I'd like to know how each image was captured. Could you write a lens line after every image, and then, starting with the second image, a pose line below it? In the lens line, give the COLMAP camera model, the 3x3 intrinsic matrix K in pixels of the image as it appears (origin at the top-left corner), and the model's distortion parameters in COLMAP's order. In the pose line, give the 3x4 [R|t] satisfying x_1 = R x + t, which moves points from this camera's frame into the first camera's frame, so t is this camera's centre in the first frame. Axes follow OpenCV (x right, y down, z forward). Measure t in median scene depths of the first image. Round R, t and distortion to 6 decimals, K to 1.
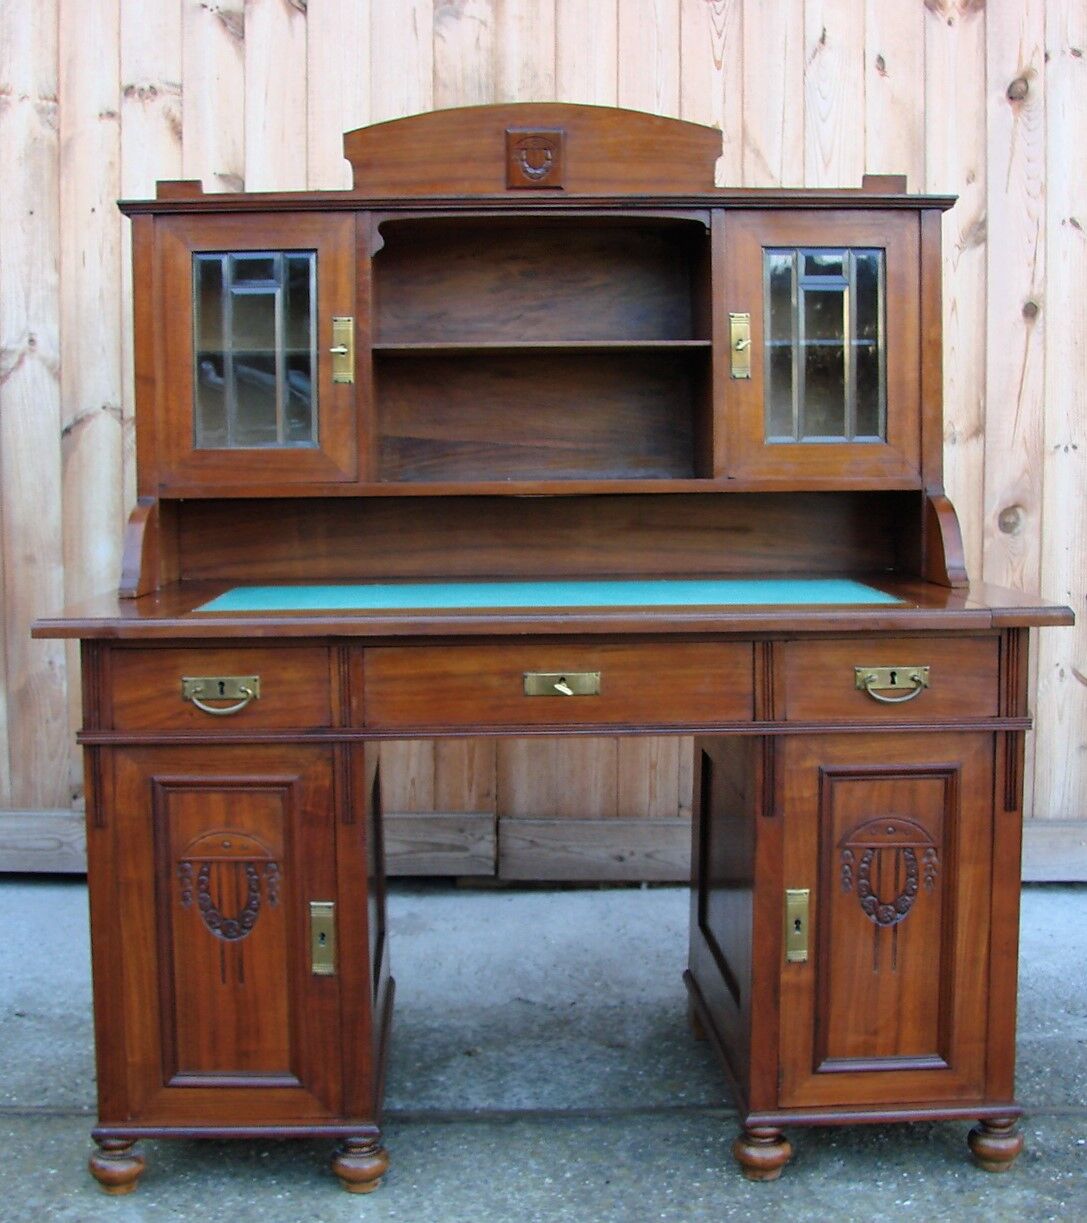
lens RADIAL K [[1747.0, 0, 567.7], [0, 1747.0, 649.4], [0, 0, 1]] dist [-0.147618, 0.000000]
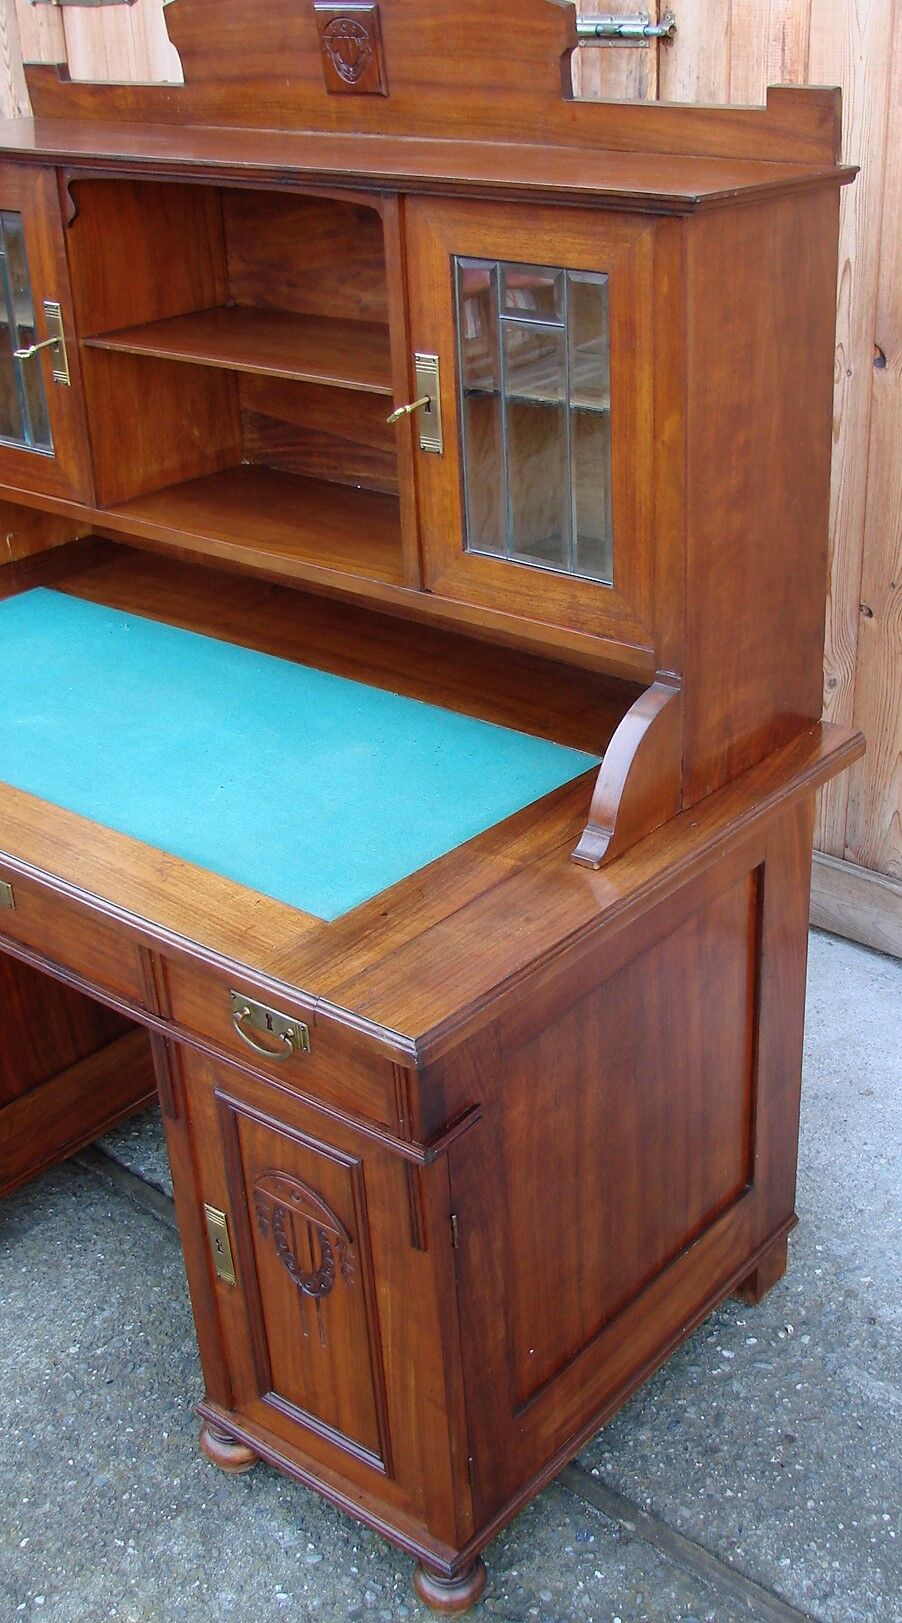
lens RADIAL K [[1732.7, 0, 585.0], [0, 1732.7, 839.3], [0, 0, 1]] dist [-0.115161, 0.000000]
pose [[0.772685, 0.298276, -0.560347, 0.633350], [-0.068619, 0.916804, 0.393399, -0.321698], [0.631070, -0.265523, 0.728868, 0.586094]]
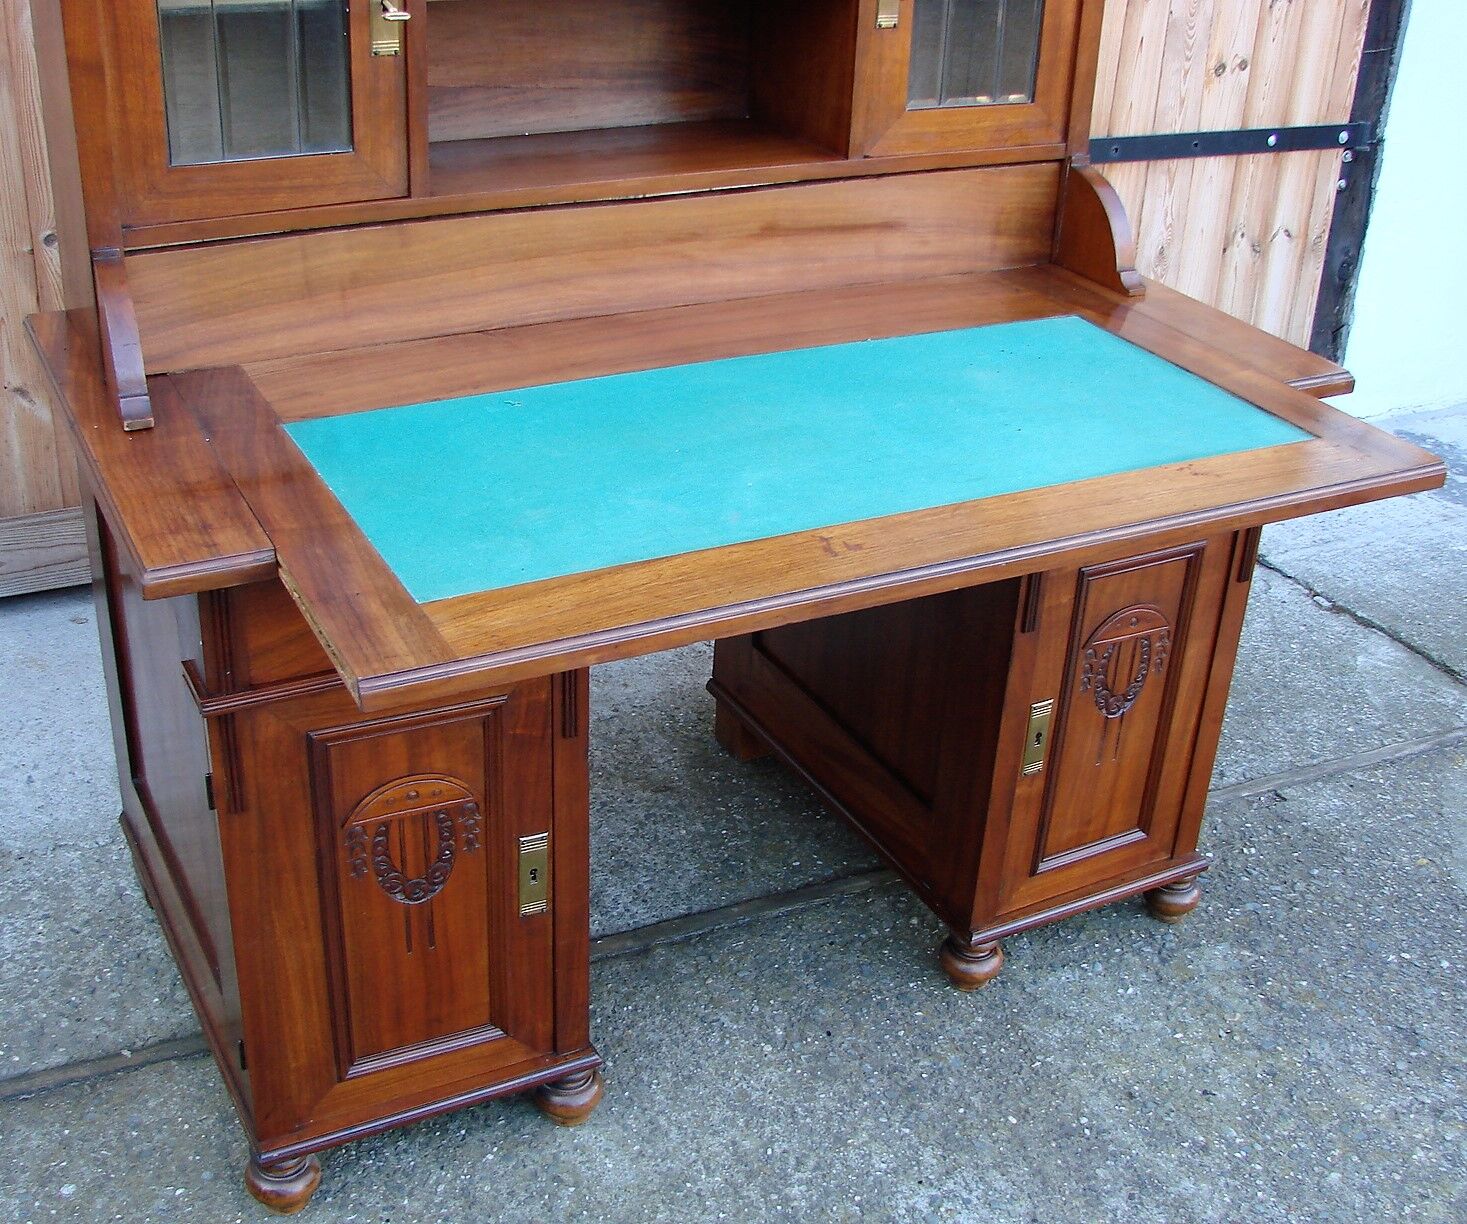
lens RADIAL K [[1737.5, 0, 706.6], [0, 1737.5, 635.9], [0, 0, 1]] dist [-0.137818, 0.000000]
pose [[0.910178, -0.161182, 0.381571, -0.342202], [0.003319, 0.923993, 0.382394, -0.221709], [-0.414204, -0.346780, 0.841533, 0.349923]]
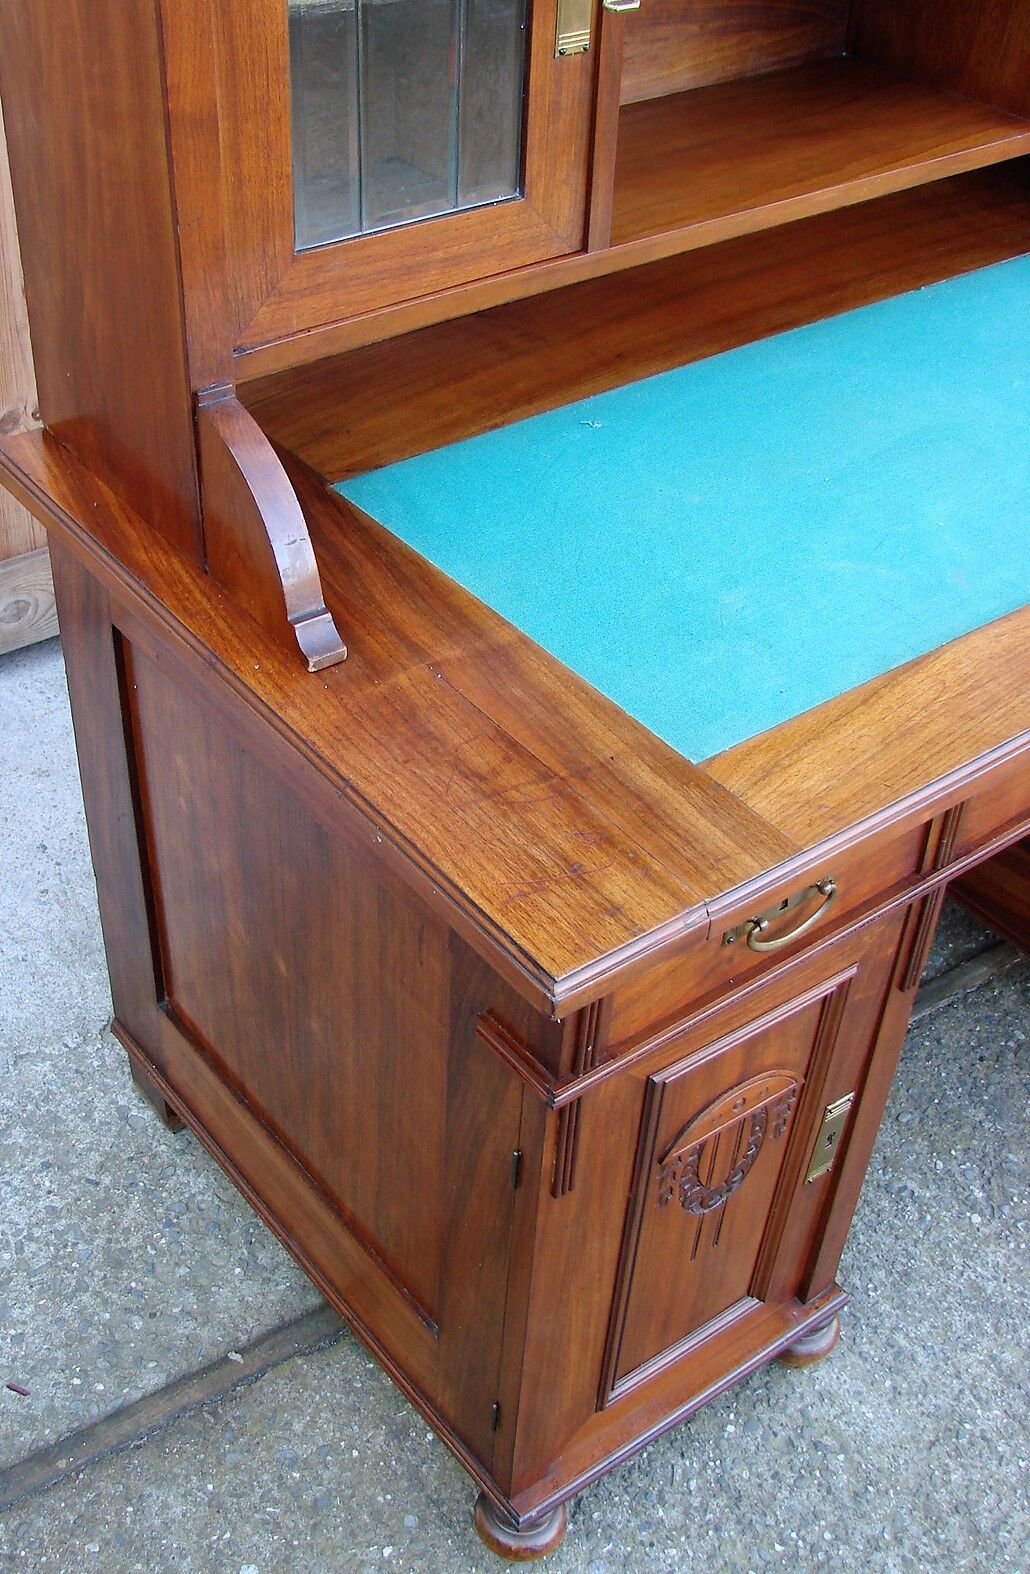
lens RADIAL K [[1742.0, 0, 394.1], [0, 1742.0, 777.7], [0, 0, 1]] dist [-0.127560, 0.000000]
pose [[0.848918, -0.332602, 0.410749, -0.469070], [0.055025, 0.828555, 0.557197, -0.278517], [-0.525653, -0.450413, 0.721677, 0.689636]]
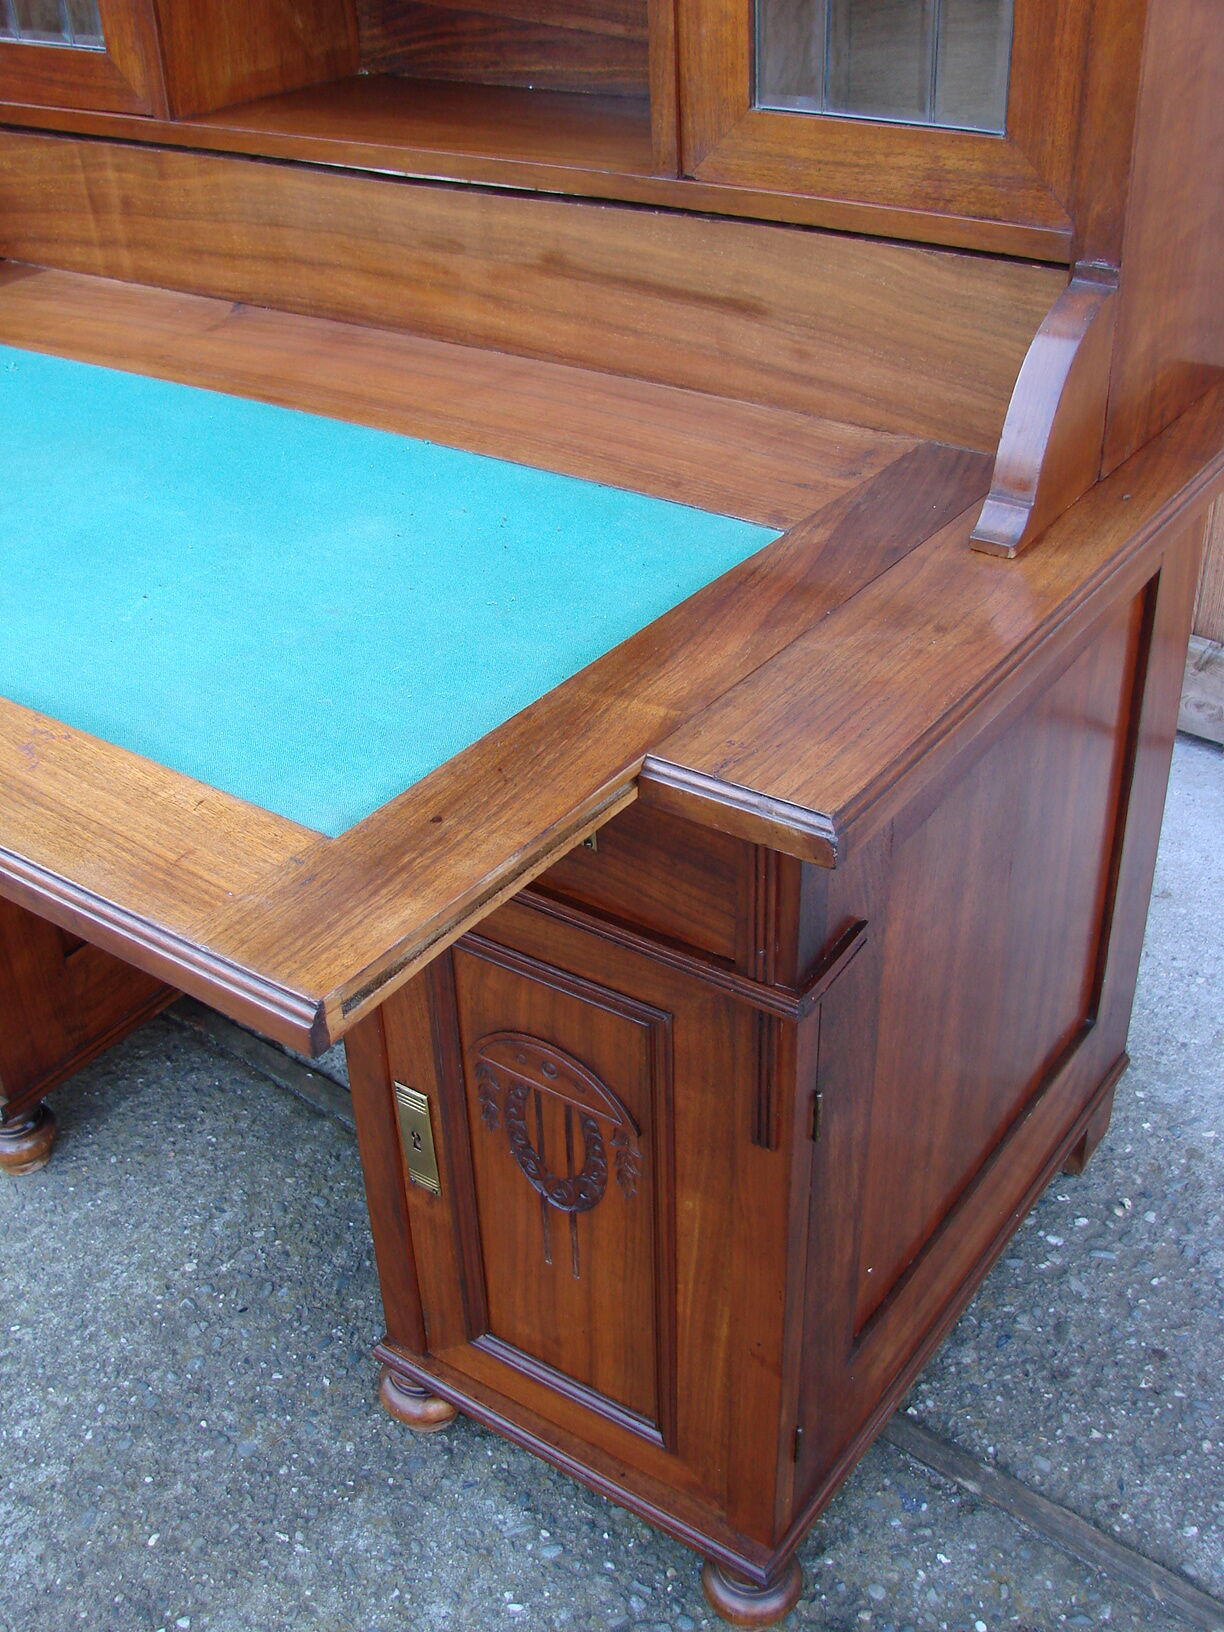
lens RADIAL K [[1744.5, 0, 572.6], [0, 1744.5, 838.3], [0, 0, 1]] dist [-0.131349, 0.000000]
pose [[0.774768, 0.332189, -0.537946, 0.428950], [-0.035440, 0.872329, 0.487634, -0.189605], [0.631252, -0.358738, 0.687625, 0.685251]]
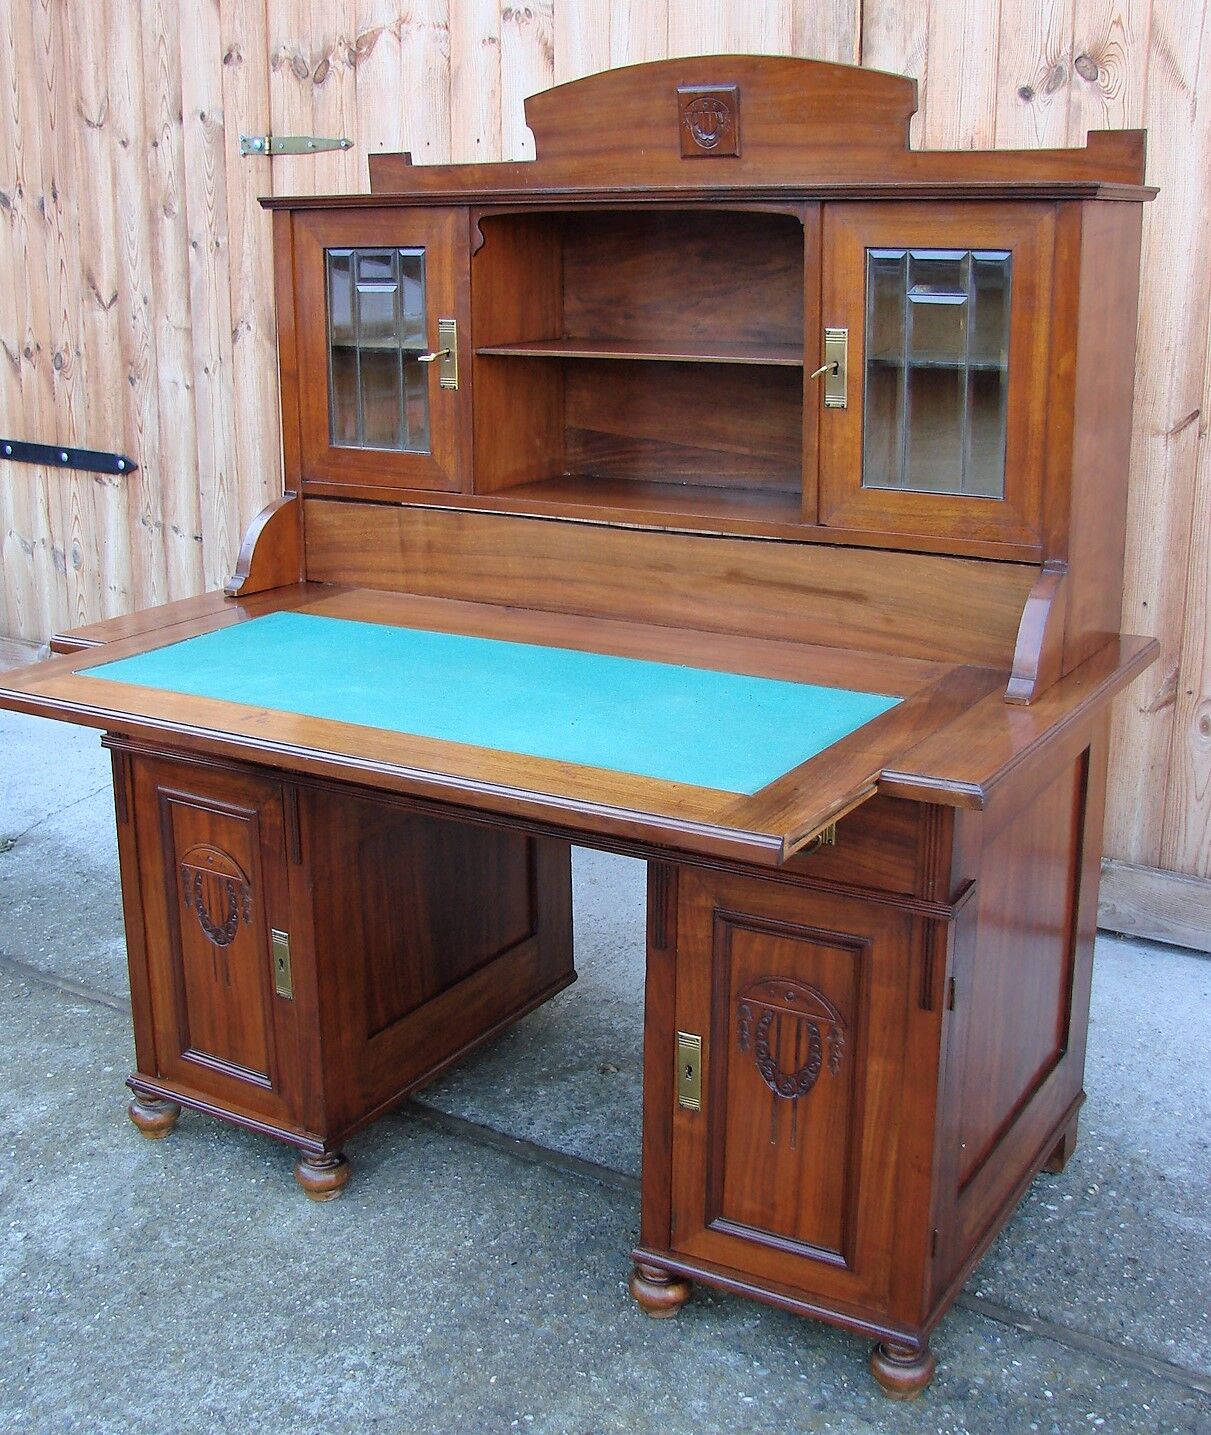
lens RADIAL K [[1752.2, 0, 566.9], [0, 1752.2, 746.1], [0, 0, 1]] dist [-0.146079, 0.000000]
pose [[0.824495, 0.164904, -0.541308, 0.533000], [-0.060431, 0.976785, 0.205521, -0.182285], [0.562633, -0.136739, 0.815320, 0.257709]]
